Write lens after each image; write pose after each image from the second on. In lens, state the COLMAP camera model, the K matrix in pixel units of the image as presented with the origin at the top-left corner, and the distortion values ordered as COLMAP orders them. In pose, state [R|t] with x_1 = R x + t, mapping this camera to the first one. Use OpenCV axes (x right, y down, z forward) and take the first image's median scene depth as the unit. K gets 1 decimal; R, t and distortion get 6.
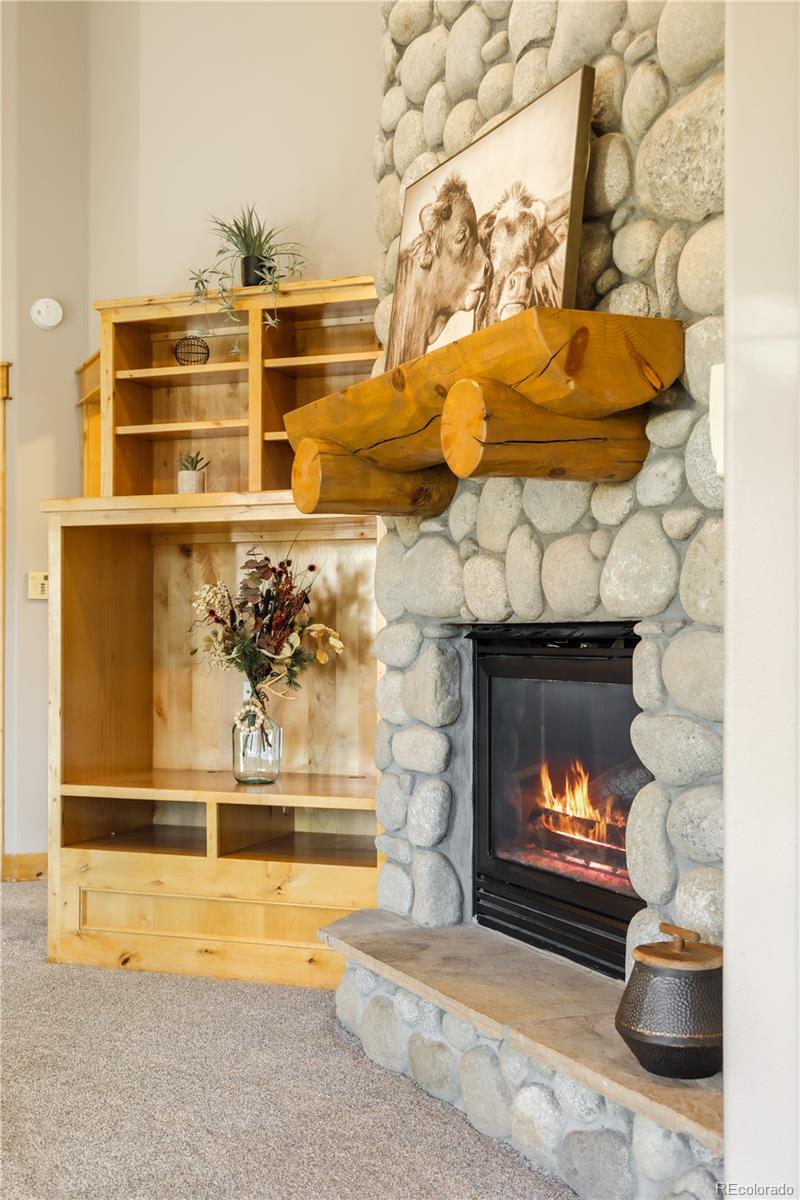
lens RADIAL K [[1367.9, 0, 413.0], [0, 1367.9, 636.3], [0, 0, 1]] dist [-0.003759, 0.000000]
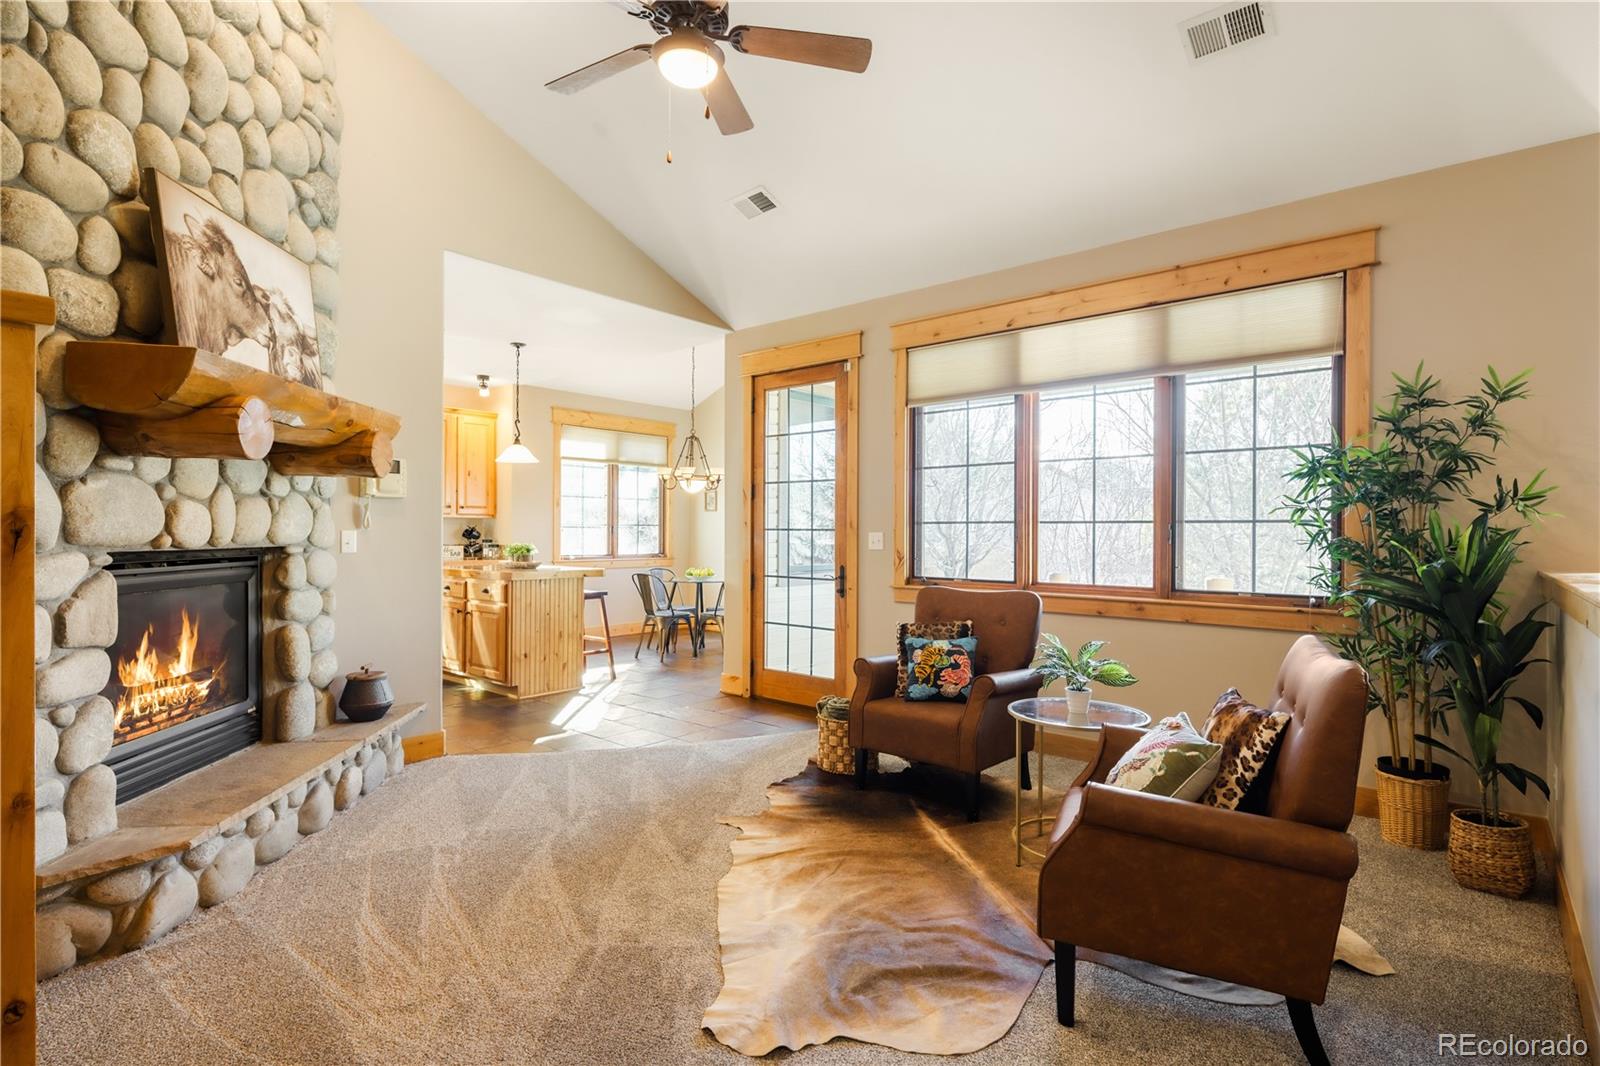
lens RADIAL K [[774.1, 0, 777.8], [0, 774.1, 527.4], [0, 0, 1]] dist [0.004742, -0.005449]
pose [[-0.928932, -0.004139, 0.370226, -0.792937], [-0.006144, 0.999972, -0.004237, -0.033224], [-0.370198, -0.006211, -0.928932, 1.539536]]
